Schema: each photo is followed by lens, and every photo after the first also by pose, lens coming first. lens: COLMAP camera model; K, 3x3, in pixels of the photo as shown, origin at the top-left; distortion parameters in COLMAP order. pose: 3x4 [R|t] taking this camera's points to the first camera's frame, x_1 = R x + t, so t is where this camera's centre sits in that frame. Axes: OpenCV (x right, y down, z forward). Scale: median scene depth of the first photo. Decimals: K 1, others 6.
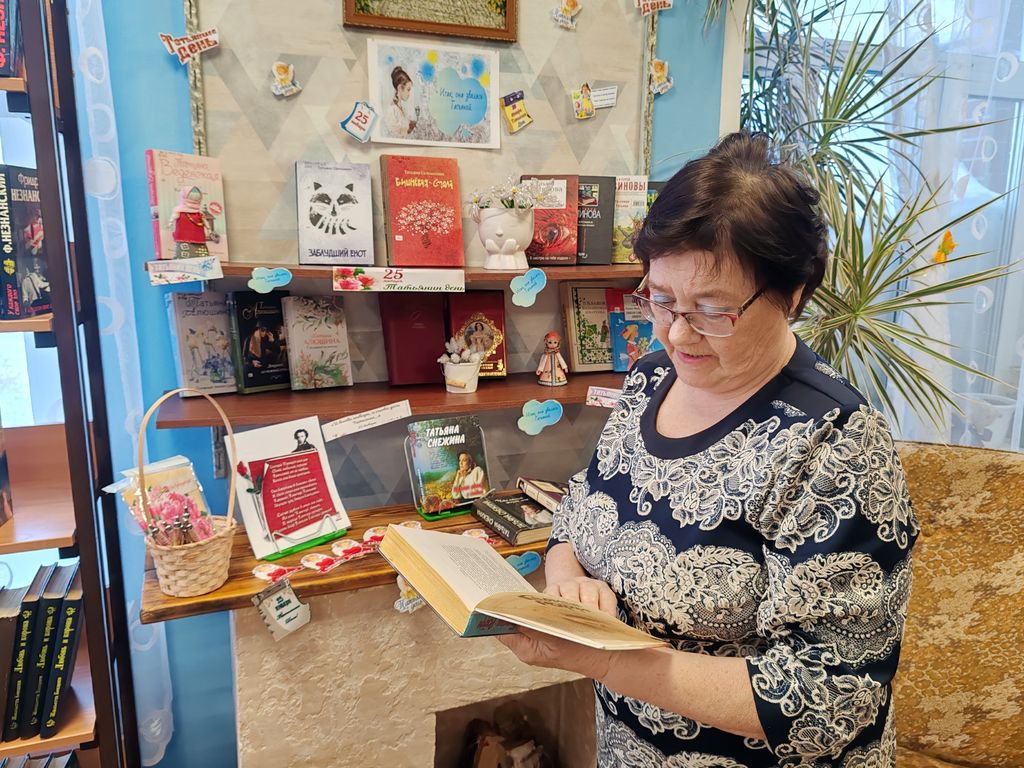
lens RADIAL K [[779.1, 0, 504.8], [0, 779.1, 388.9], [0, 0, 1]] dist [0.036145, -0.030249]
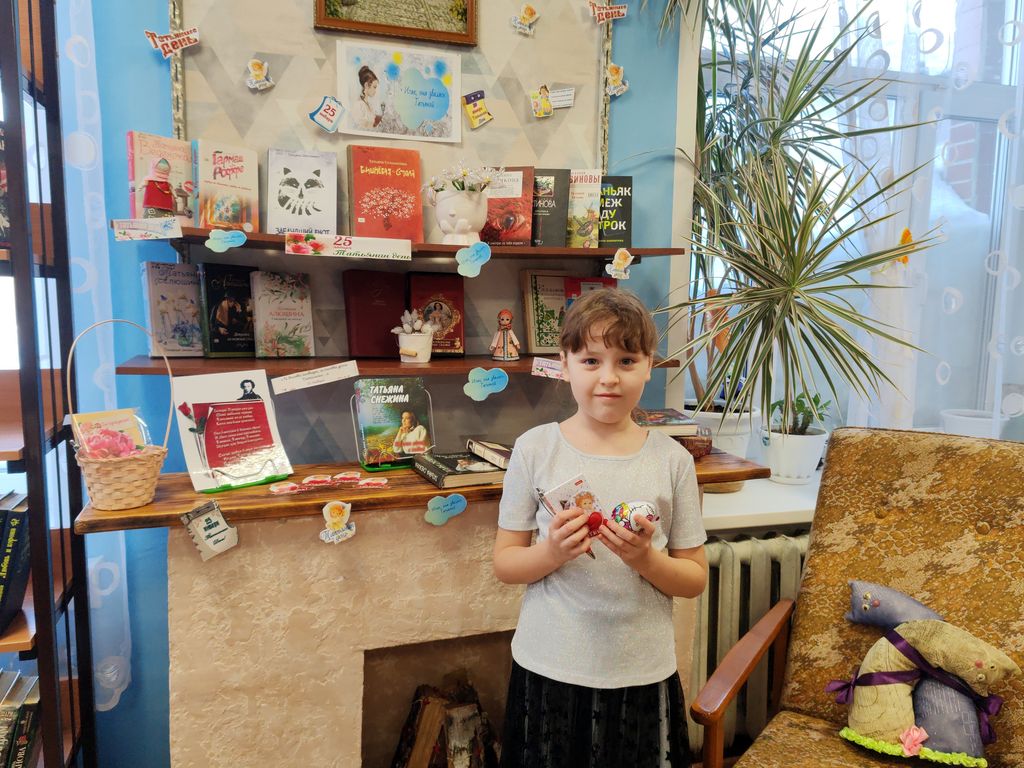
lens RADIAL K [[779.1, 0, 506.6], [0, 779.1, 388.0], [0, 0, 1]] dist [0.036145, -0.030249]
pose [[0.998469, 0.011632, -0.054078, 0.129878], [-0.015931, 0.996686, -0.079766, 0.124498], [0.052971, 0.080505, 0.995346, -0.042384]]
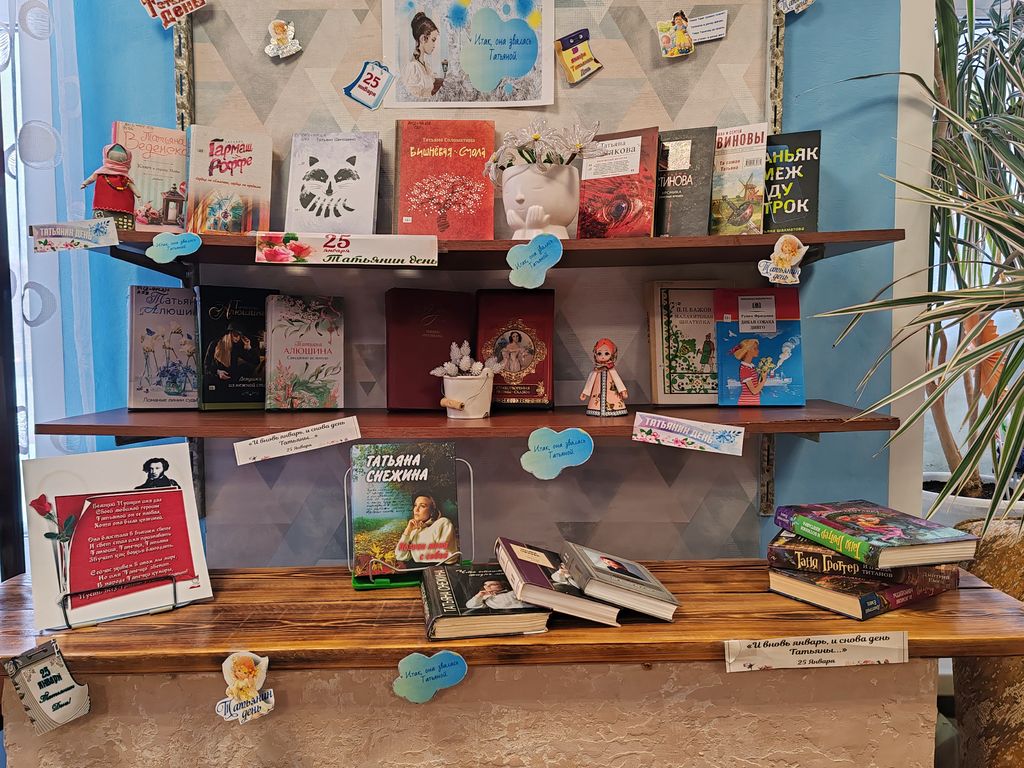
lens RADIAL K [[779.1, 0, 509.3], [0, 779.1, 389.5], [0, 0, 1]] dist [0.036145, -0.030249]
pose [[0.936183, 0.006849, -0.351447, 0.242268], [-0.053703, 0.990860, -0.123744, 0.066727], [0.347387, 0.134721, 0.927994, 0.353003]]
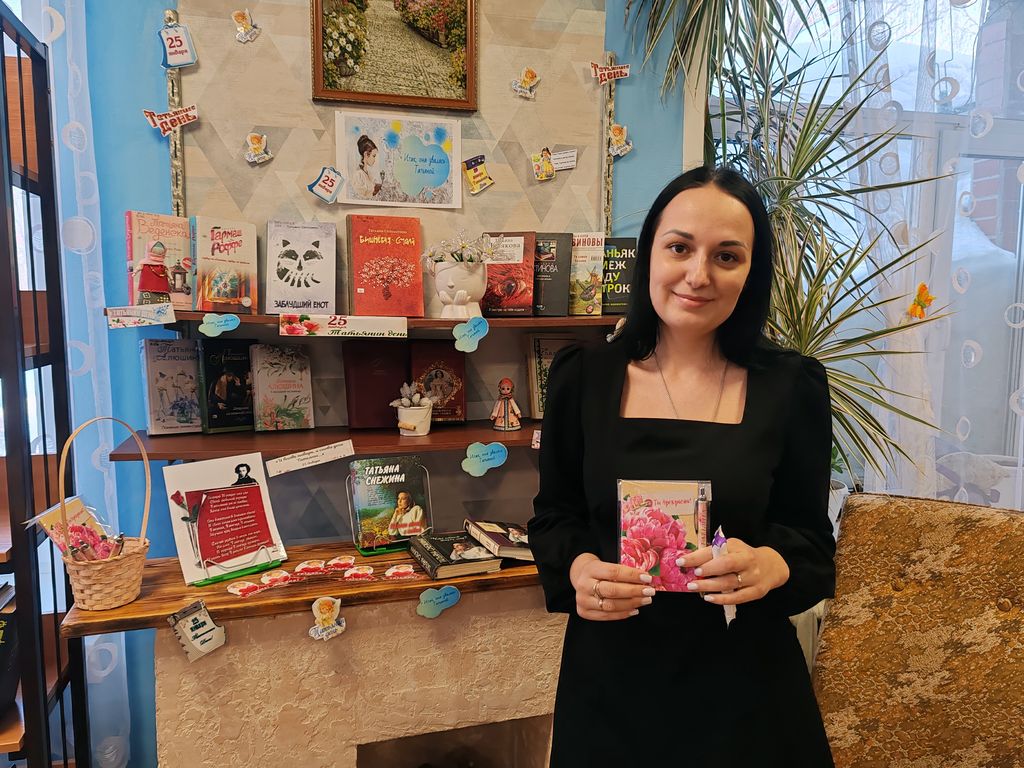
lens RADIAL K [[779.1, 0, 507.3], [0, 779.1, 388.5], [0, 0, 1]] dist [0.036145, -0.030249]
pose [[0.996010, 0.004210, -0.089140, 0.166190], [-0.012347, 0.995780, -0.090933, 0.036179], [0.088381, 0.091671, 0.991859, -0.028897]]
